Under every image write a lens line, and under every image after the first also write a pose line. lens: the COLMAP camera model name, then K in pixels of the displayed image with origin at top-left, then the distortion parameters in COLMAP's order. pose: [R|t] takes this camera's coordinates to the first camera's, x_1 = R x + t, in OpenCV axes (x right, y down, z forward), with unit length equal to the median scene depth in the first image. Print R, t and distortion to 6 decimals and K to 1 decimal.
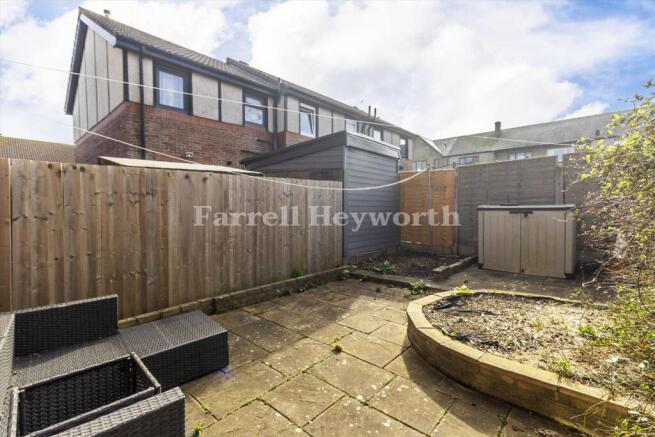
lens RADIAL K [[303.0, 0, 327.6], [0, 303.0, 215.7], [0, 0, 1]] dist [-0.000604, -0.000230]
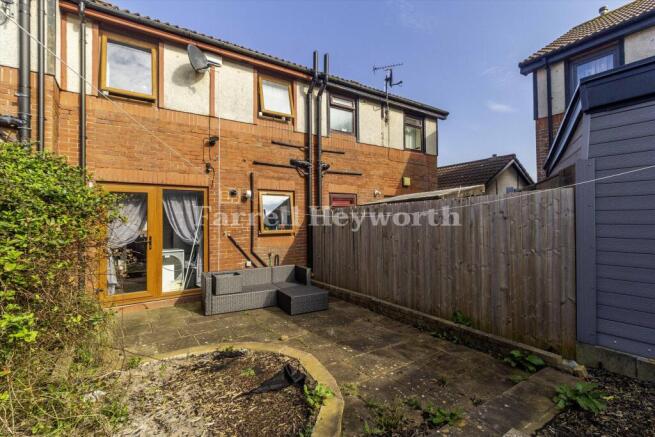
lens RADIAL K [[303.0, 0, 327.8], [0, 303.0, 218.5], [0, 0, 1]] dist [-0.000604, -0.000230]
pose [[-0.264045, -0.000007, -0.964510, 0.899018], [-0.010721, 0.999938, 0.002928, -0.077850], [0.964451, 0.011113, -0.264028, 1.064486]]
